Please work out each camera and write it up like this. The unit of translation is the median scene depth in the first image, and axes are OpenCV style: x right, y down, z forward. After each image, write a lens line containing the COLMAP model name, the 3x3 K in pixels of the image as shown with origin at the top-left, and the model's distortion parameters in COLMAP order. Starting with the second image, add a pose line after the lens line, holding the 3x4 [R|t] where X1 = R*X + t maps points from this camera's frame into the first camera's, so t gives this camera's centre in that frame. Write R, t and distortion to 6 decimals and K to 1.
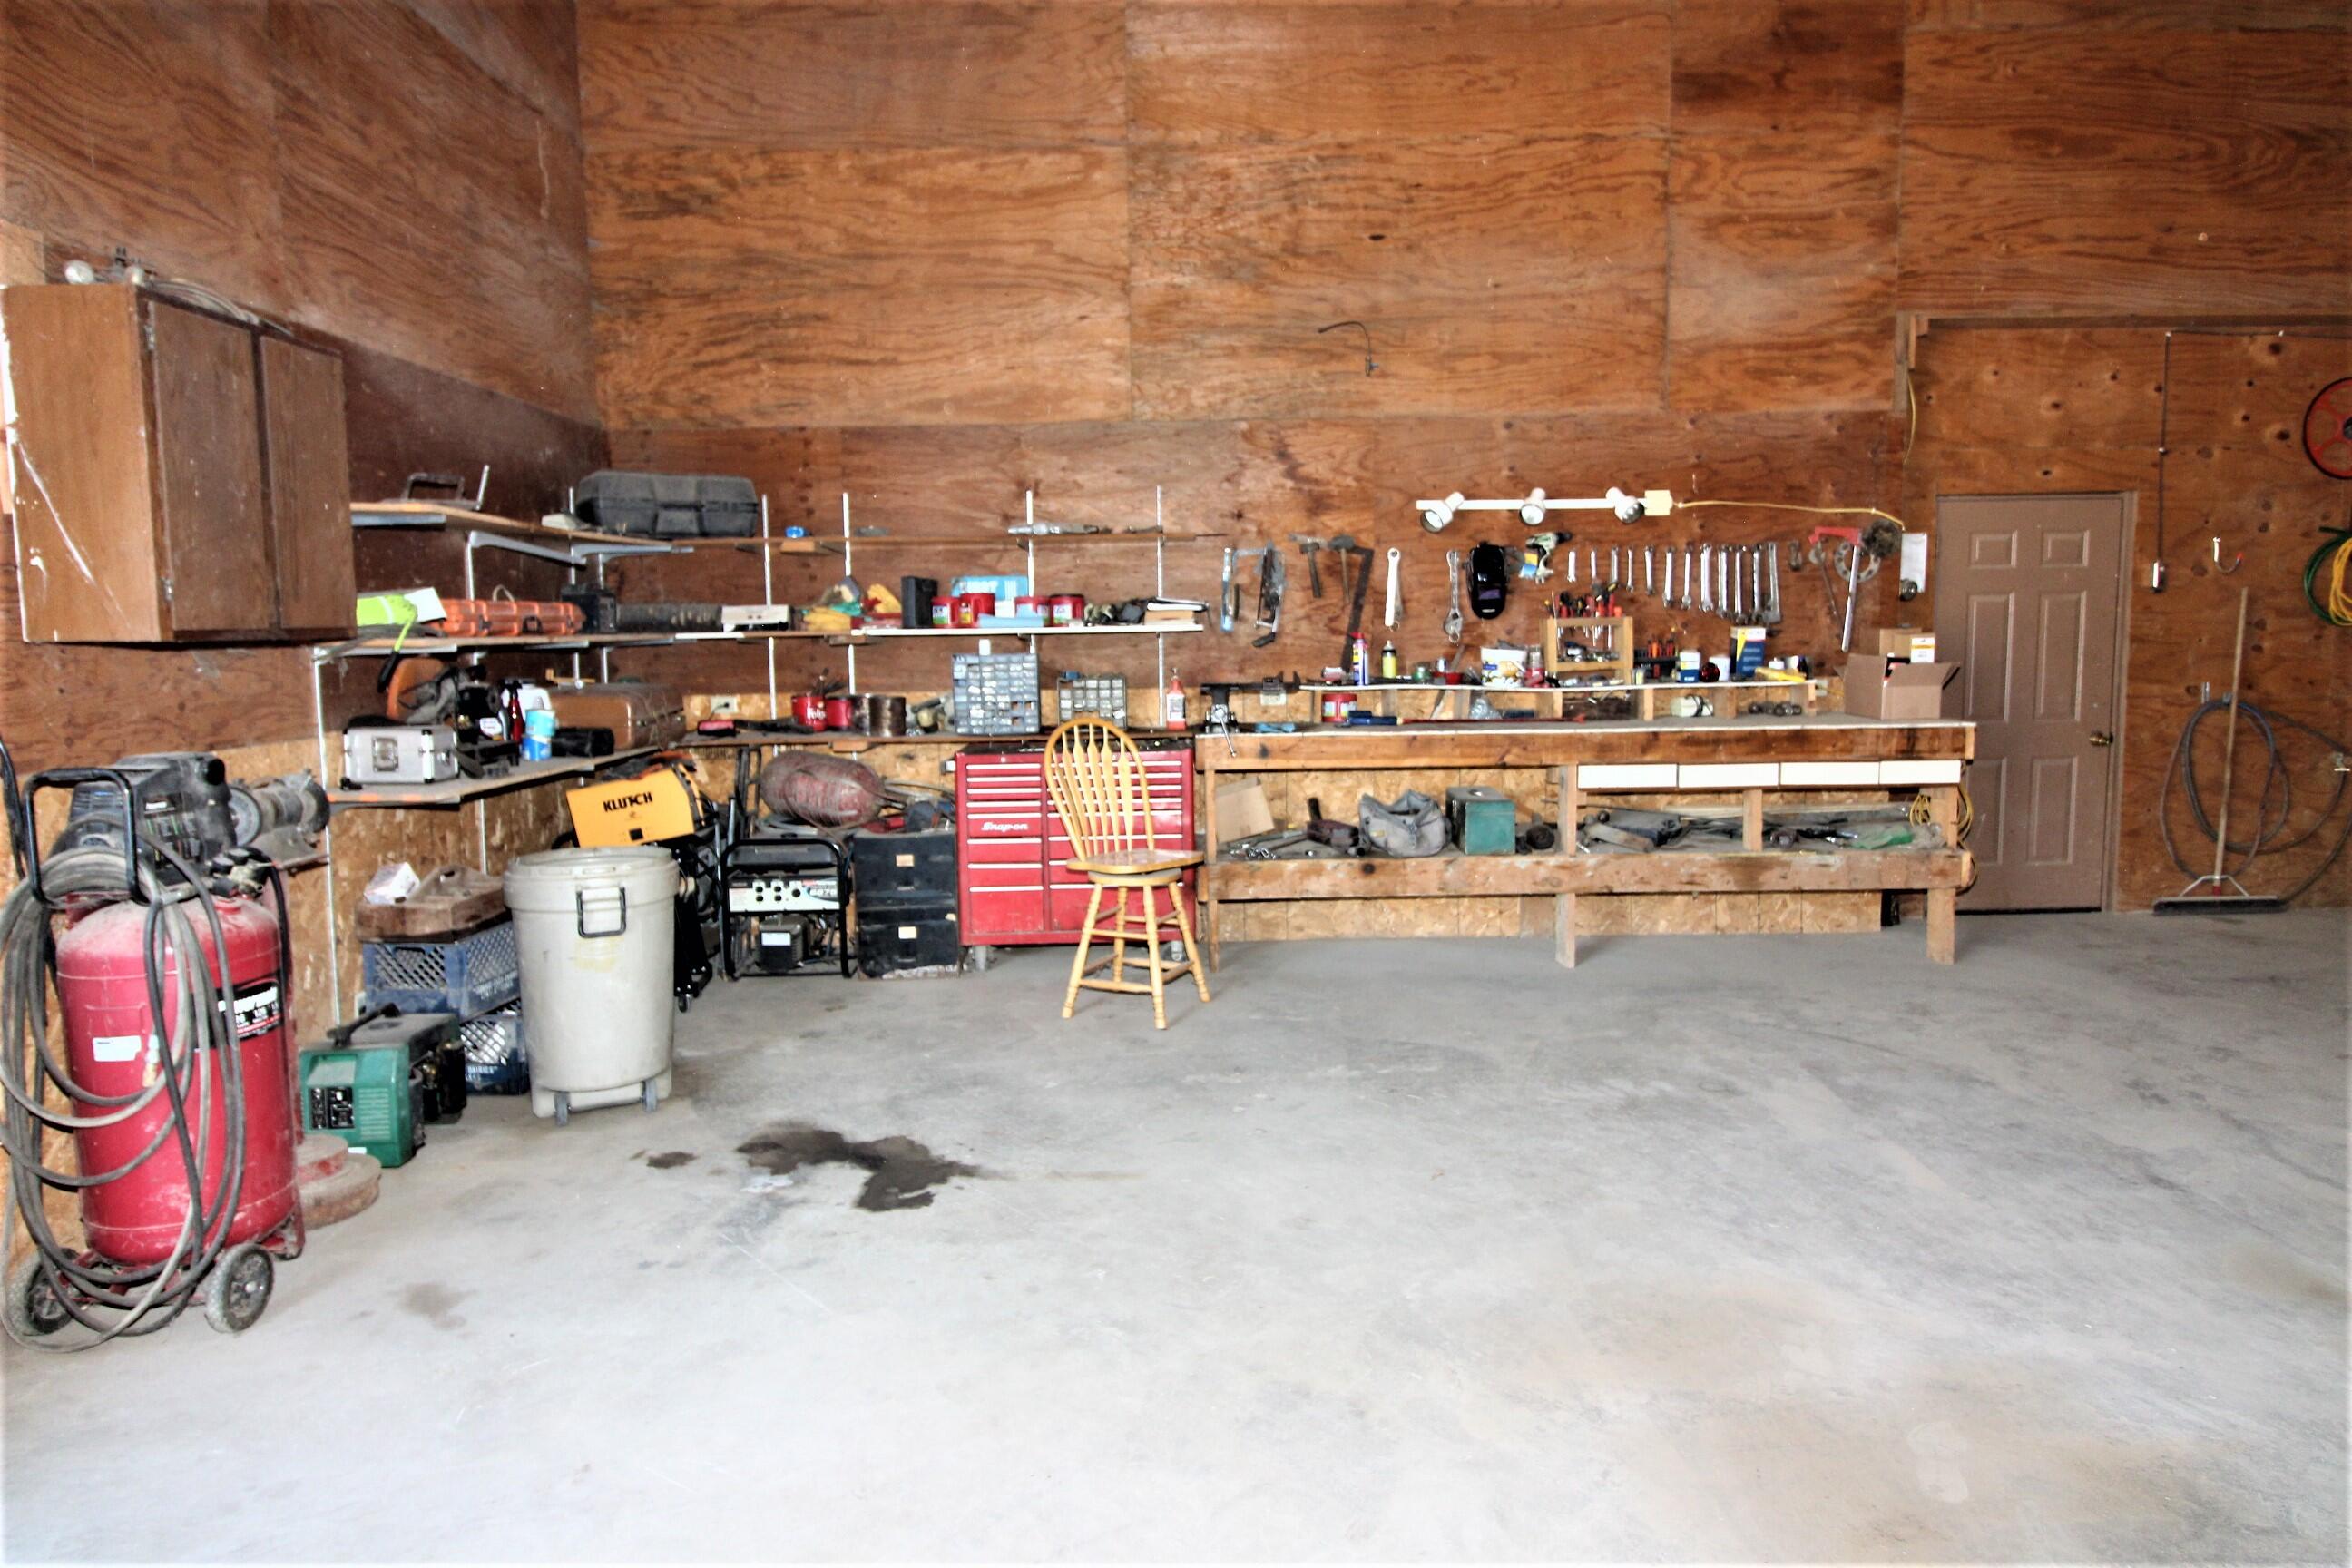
lens RADIAL K [[1391.9, 0, 1167.7], [0, 1391.9, 763.0], [0, 0, 1]] dist [0.007608, -0.012852]
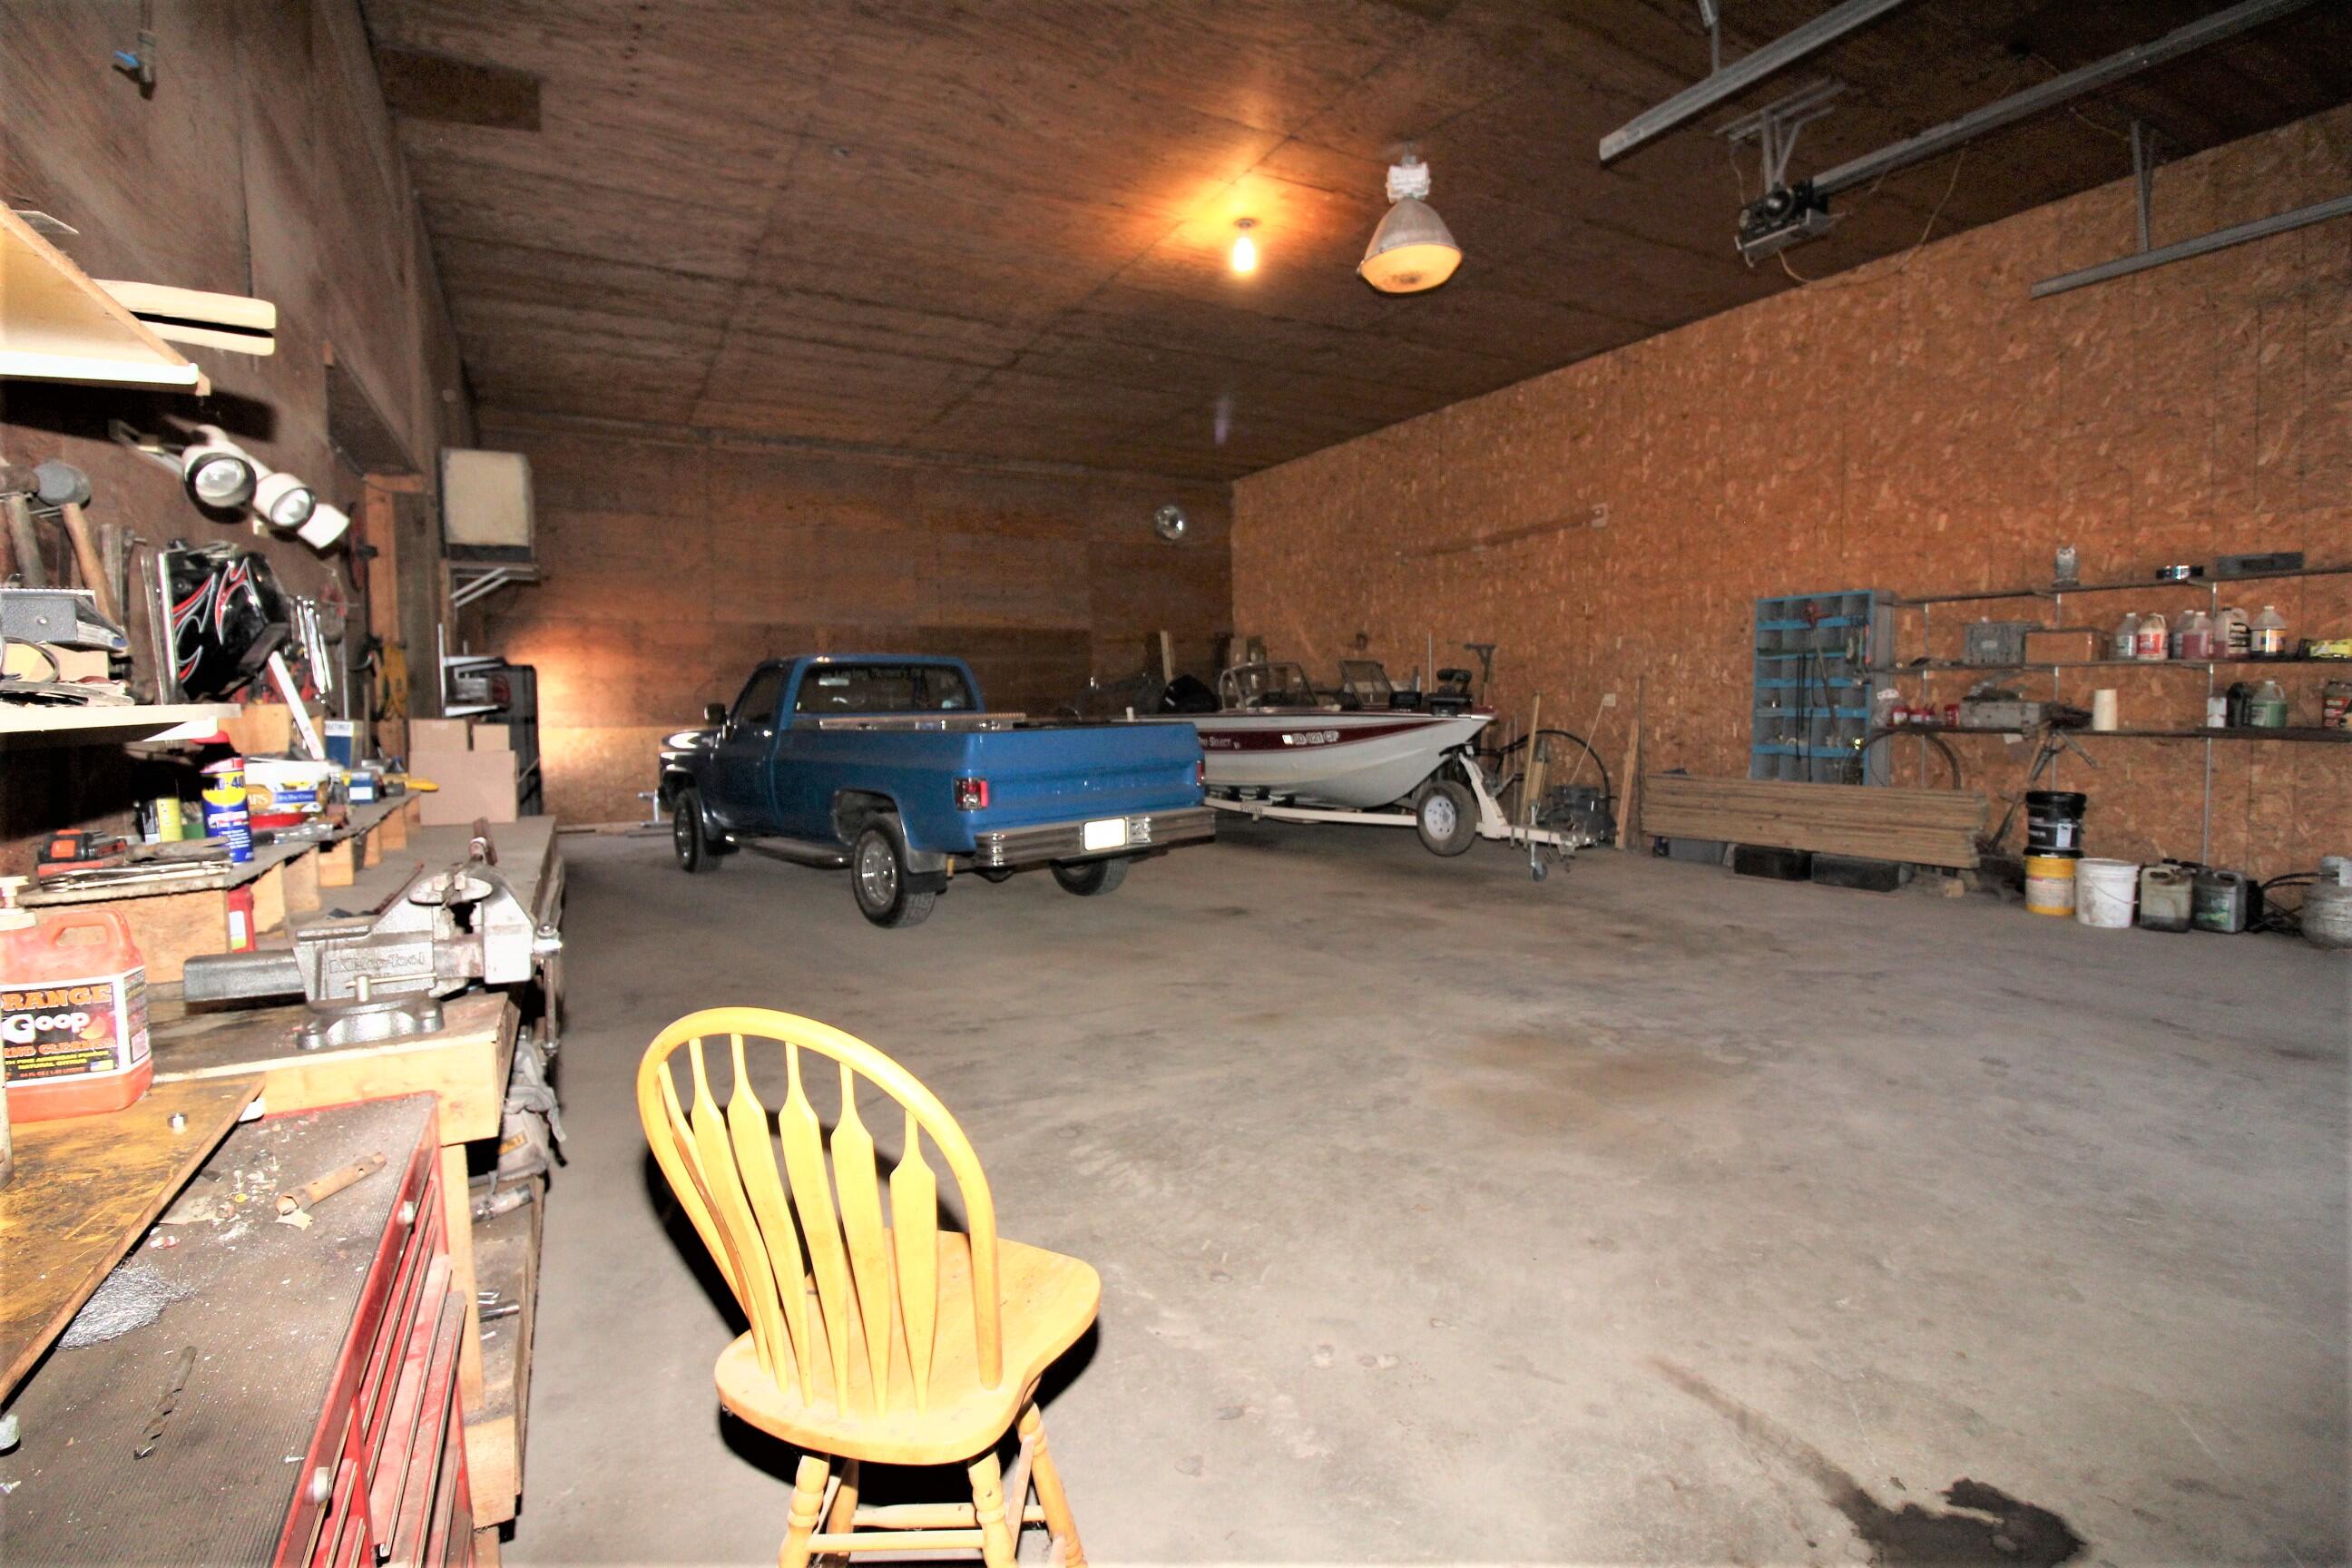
lens RADIAL K [[1084.3, 0, 1173.5], [0, 1084.3, 761.9], [0, 0, 1]] dist [-0.000967, -0.013957]
pose [[-0.471823, -0.032937, 0.881078, -0.255038], [0.109630, 0.989355, 0.095693, -0.082565], [-0.874851, 0.141743, -0.463190, 0.881246]]
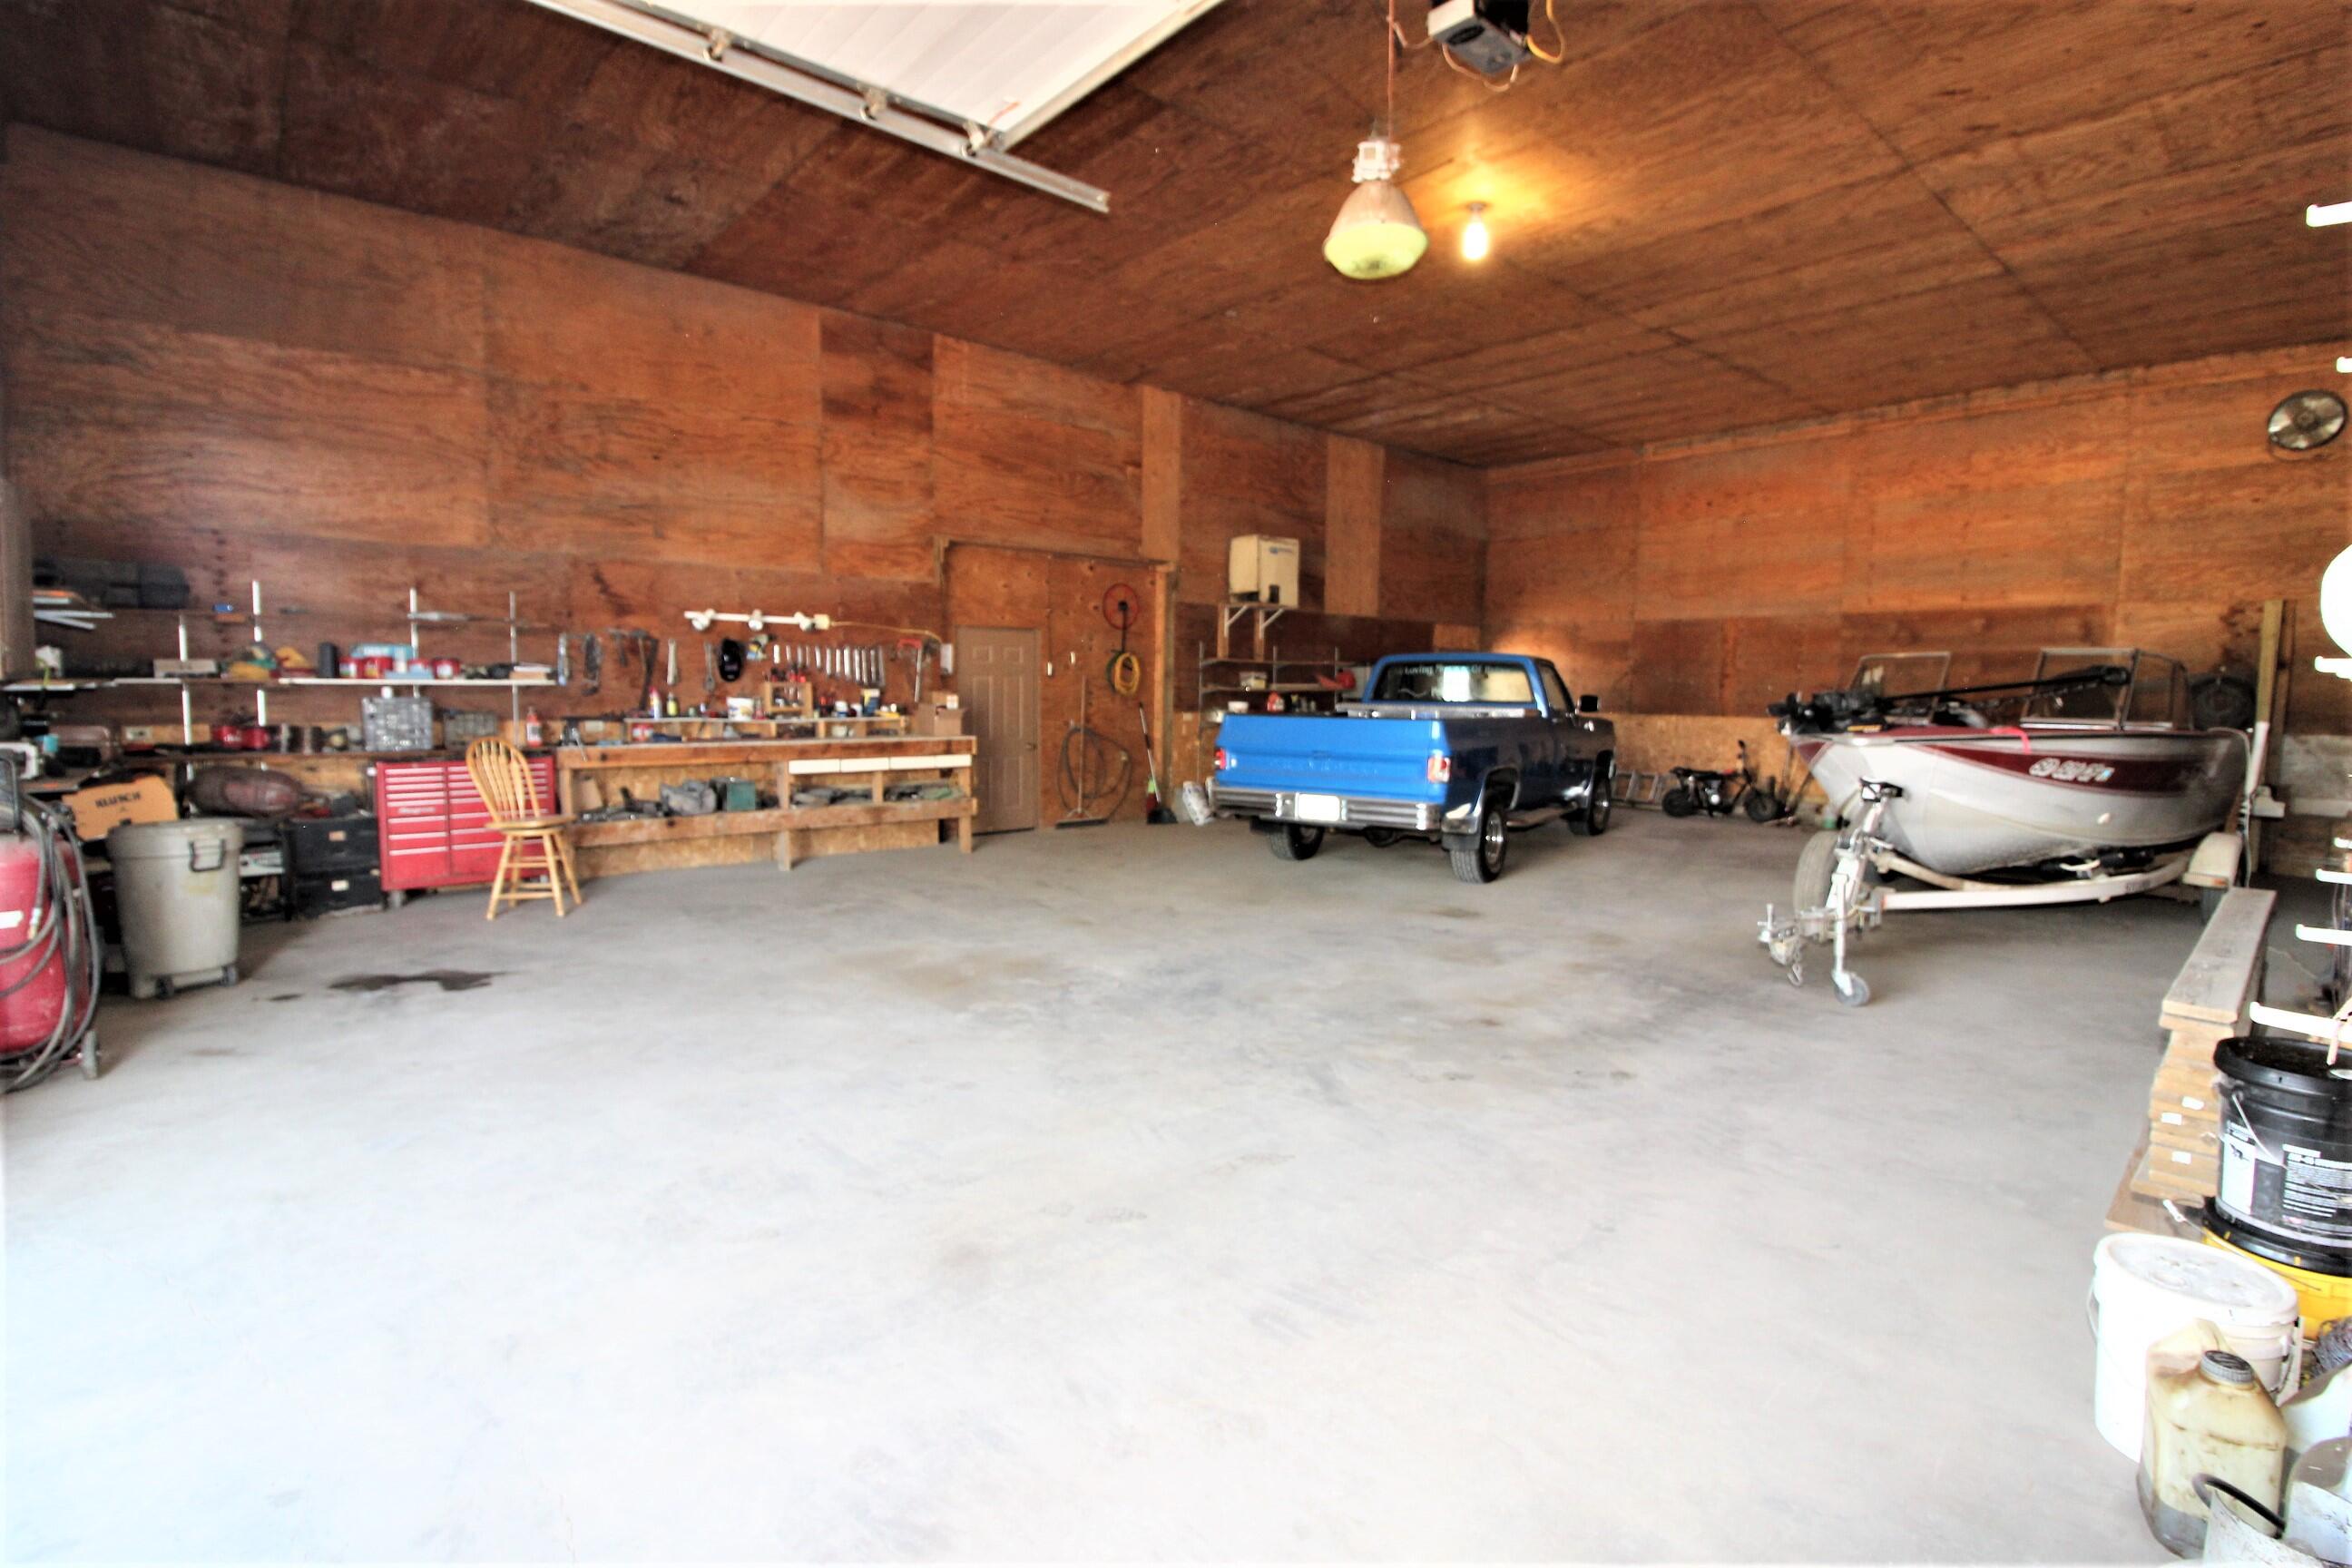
lens RADIAL K [[1084.7, 0, 1177.9], [0, 1084.7, 760.4], [0, 0, 1]] dist [-0.000166, -0.013780]
pose [[0.765682, -0.021716, 0.642853, -0.224817], [0.041607, 0.999009, -0.015809, 0.042208], [-0.641873, 0.038852, 0.765826, -0.419028]]
